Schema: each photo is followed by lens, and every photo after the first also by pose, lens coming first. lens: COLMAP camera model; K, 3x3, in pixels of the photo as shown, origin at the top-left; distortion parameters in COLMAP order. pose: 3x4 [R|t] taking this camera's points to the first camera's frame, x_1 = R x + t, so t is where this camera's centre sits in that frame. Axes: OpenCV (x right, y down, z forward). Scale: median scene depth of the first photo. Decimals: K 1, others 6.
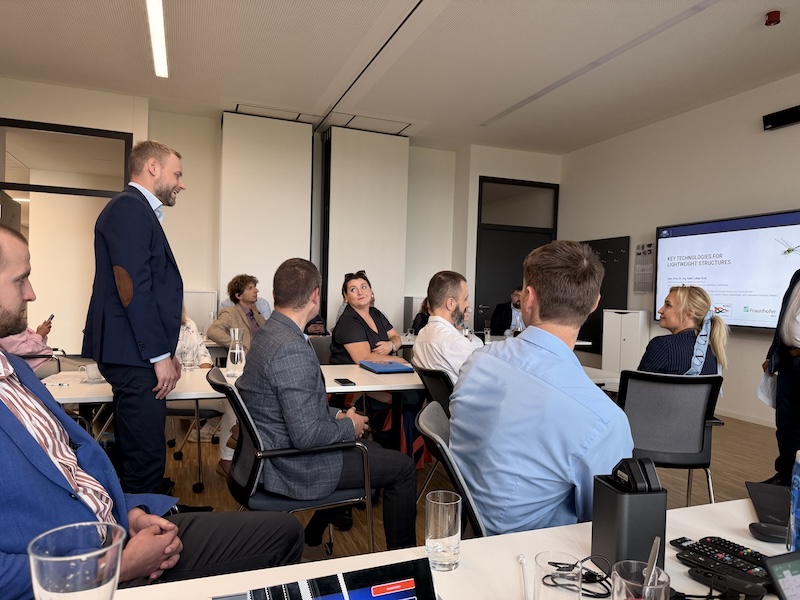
lens RADIAL K [[566.6, 0, 402.2], [0, 566.6, 305.3], [0, 0, 1]] dist [0.034316, -0.028529]
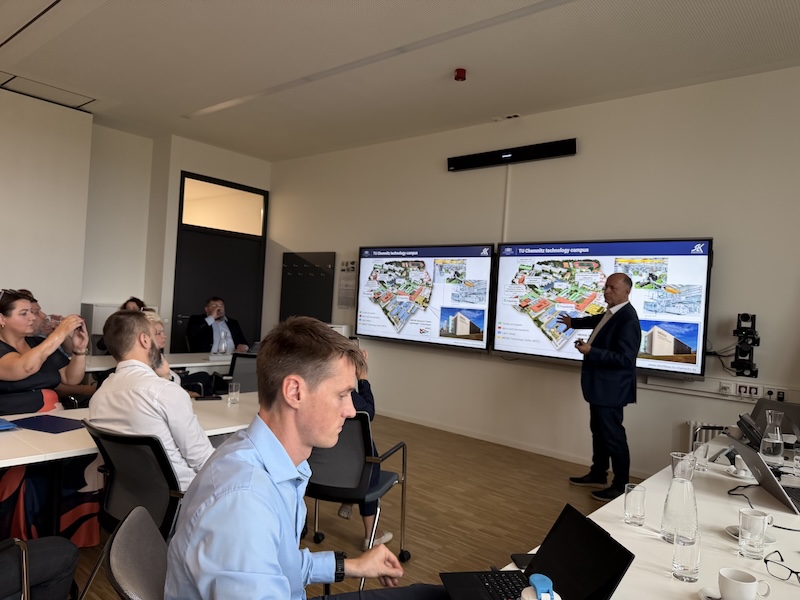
lens RADIAL K [[566.6, 0, 402.2], [0, 566.6, 305.3], [0, 0, 1]] dist [0.034316, -0.028529]
pose [[0.874612, 0.025072, 0.484175, 0.011362], [-0.026181, 0.999647, -0.004470, -0.026202], [-0.484116, -0.008767, 0.874960, 0.046560]]
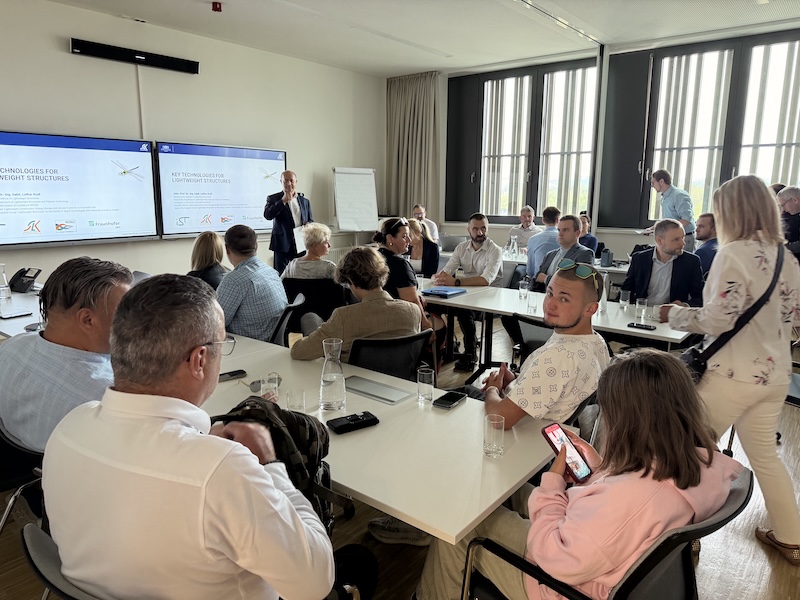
lens RADIAL K [[561.2, 0, 389.4], [0, 561.2, 298.6], [0, 0, 1]] dist [0.098450, -0.157726]
pose [[-0.507455, -0.187190, 0.841100, -0.526905], [0.006287, 0.975288, 0.220847, -0.076044], [-0.861655, 0.117358, -0.493738, 0.895315]]
